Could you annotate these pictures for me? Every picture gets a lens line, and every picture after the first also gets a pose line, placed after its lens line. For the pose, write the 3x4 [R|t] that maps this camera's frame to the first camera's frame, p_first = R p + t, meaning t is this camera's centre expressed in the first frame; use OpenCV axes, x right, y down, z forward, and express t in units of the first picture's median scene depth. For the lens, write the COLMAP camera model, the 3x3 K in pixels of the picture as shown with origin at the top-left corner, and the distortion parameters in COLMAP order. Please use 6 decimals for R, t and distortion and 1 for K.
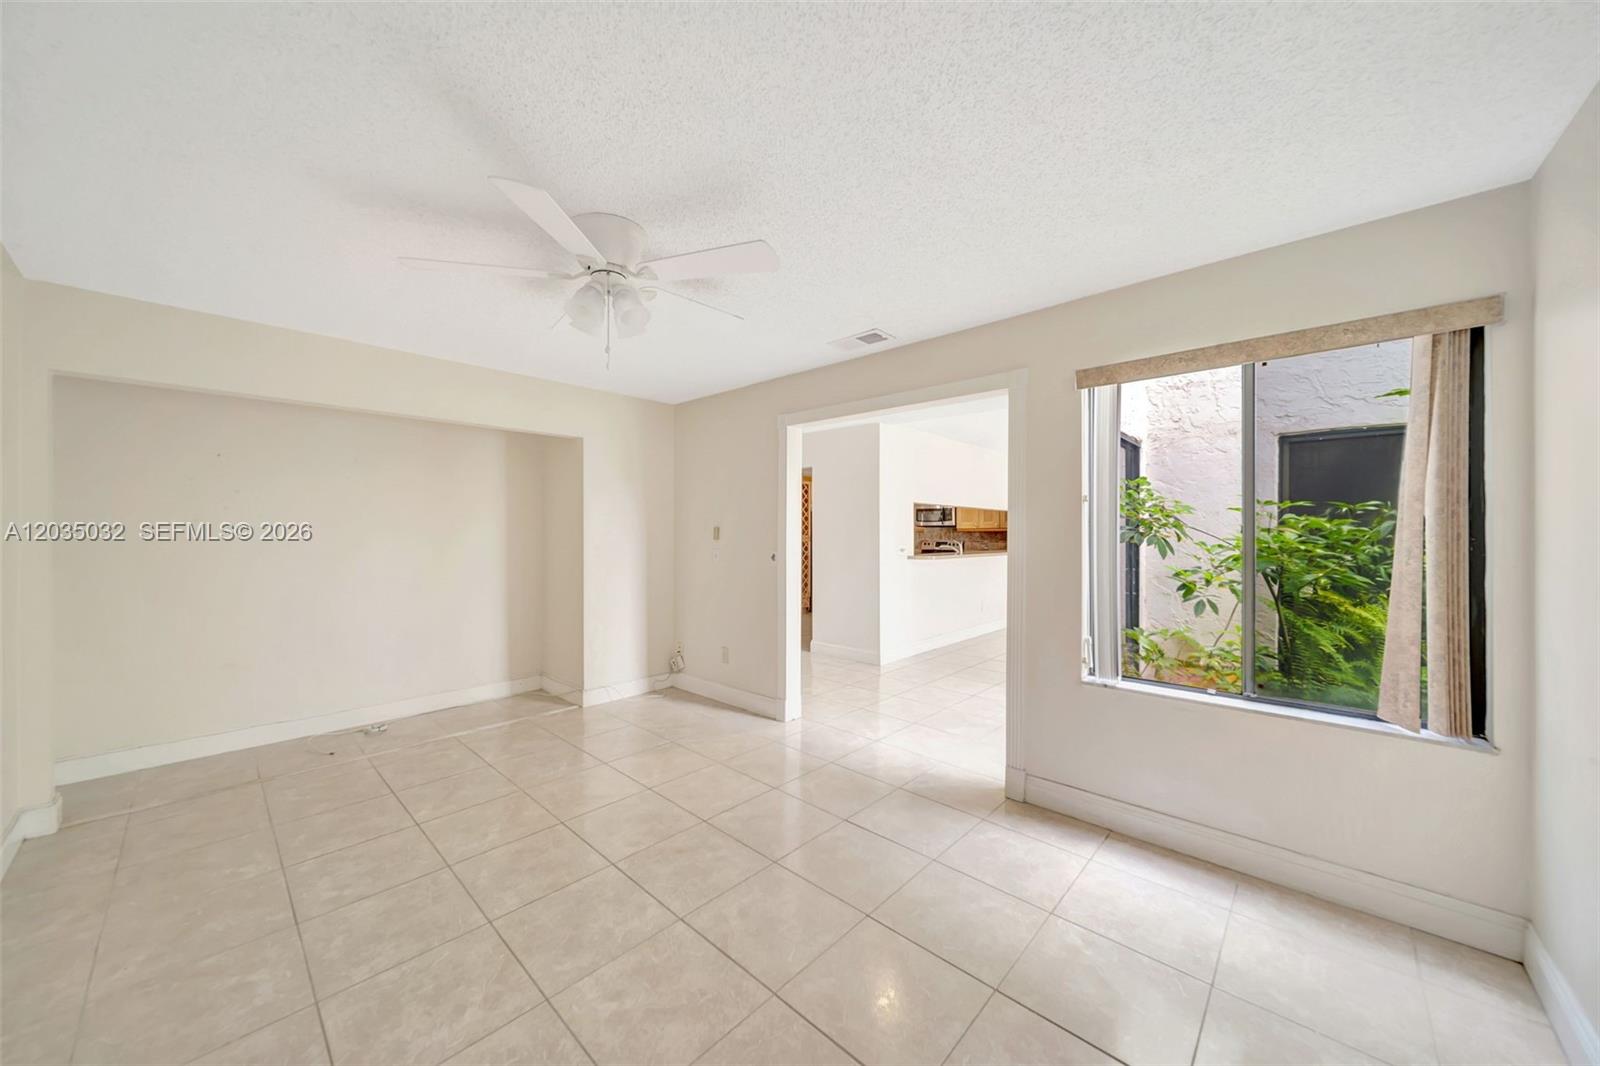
lens RADIAL K [[562.8, 0, 792.1], [0, 562.8, 530.4], [0, 0, 1]] dist [-0.001235, -0.000027]
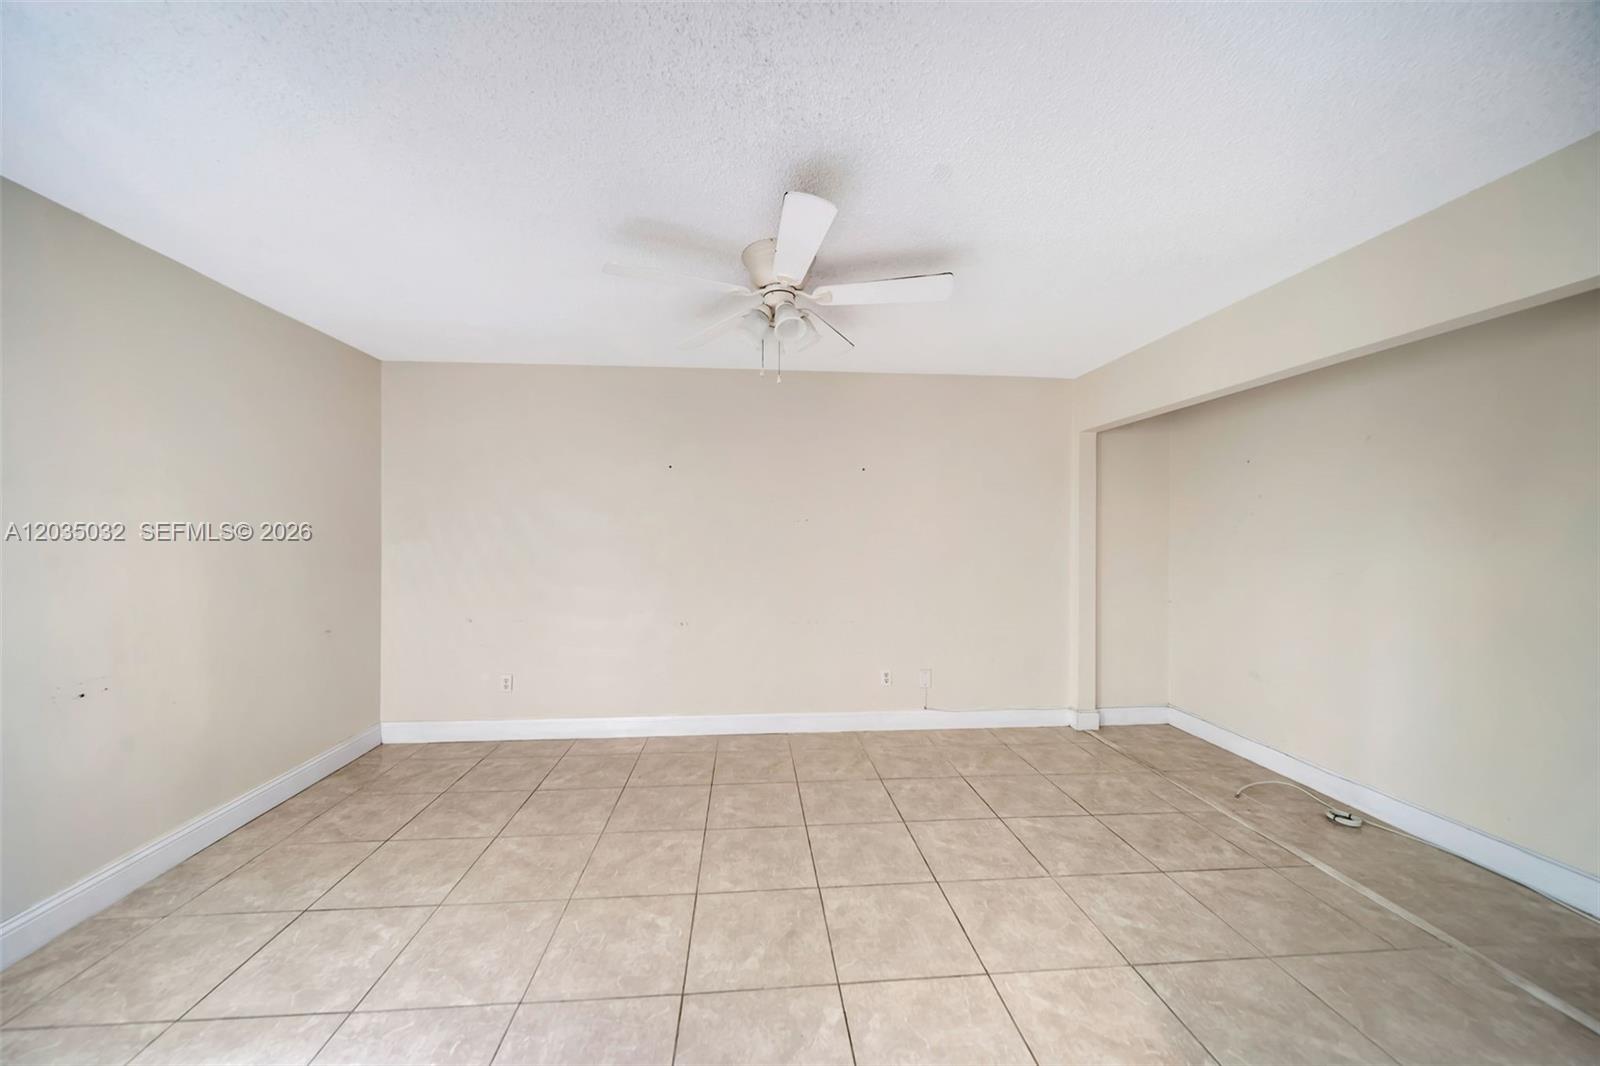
lens RADIAL K [[562.8, 0, 796.4], [0, 562.8, 534.1], [0, 0, 1]] dist [-0.001235, -0.000027]
pose [[-0.668069, -0.005321, -0.744080, 0.401724], [-0.004496, 0.999985, -0.003114, -0.000716], [0.744086, 0.001265, -0.668083, 1.549539]]
